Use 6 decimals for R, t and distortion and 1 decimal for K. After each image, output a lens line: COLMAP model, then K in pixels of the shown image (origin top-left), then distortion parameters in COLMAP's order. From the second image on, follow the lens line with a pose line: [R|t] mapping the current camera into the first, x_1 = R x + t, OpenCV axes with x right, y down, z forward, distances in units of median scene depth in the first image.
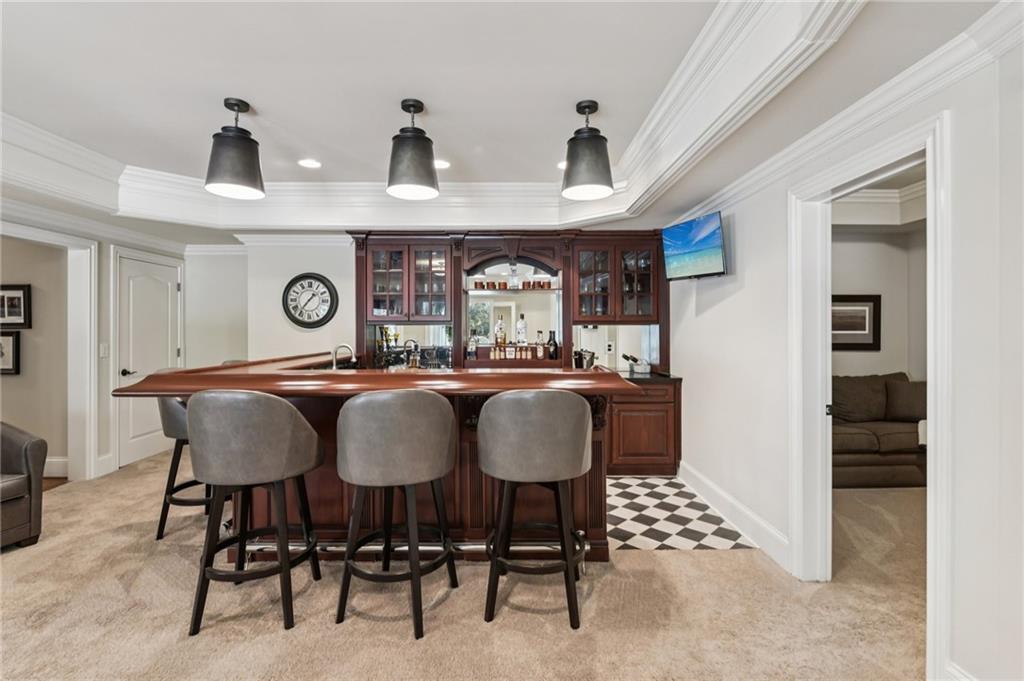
lens RADIAL K [[472.3, 0, 511.2], [0, 472.3, 336.1], [0, 0, 1]] dist [-0.005256, -0.000784]
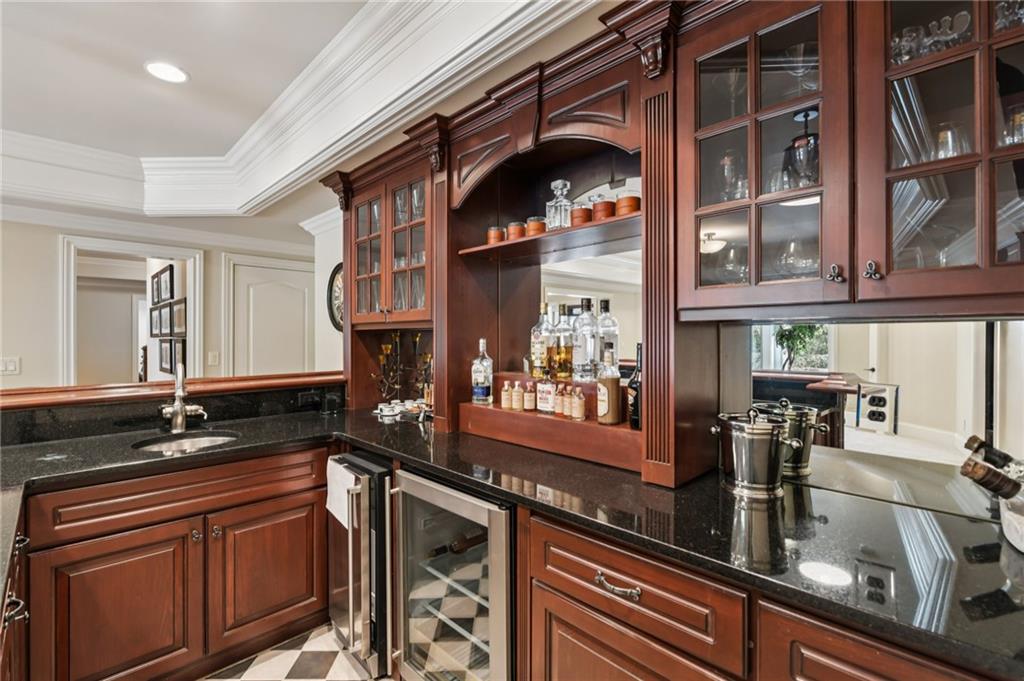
lens RADIAL K [[472.3, 0, 511.9], [0, 472.3, 339.3], [0, 0, 1]] dist [-0.005256, -0.000784]
pose [[0.687125, -0.001137, -0.726538, 0.288370], [-0.000057, 0.999999, -0.001619, -0.012179], [0.726539, 0.001154, 0.687124, 0.788962]]
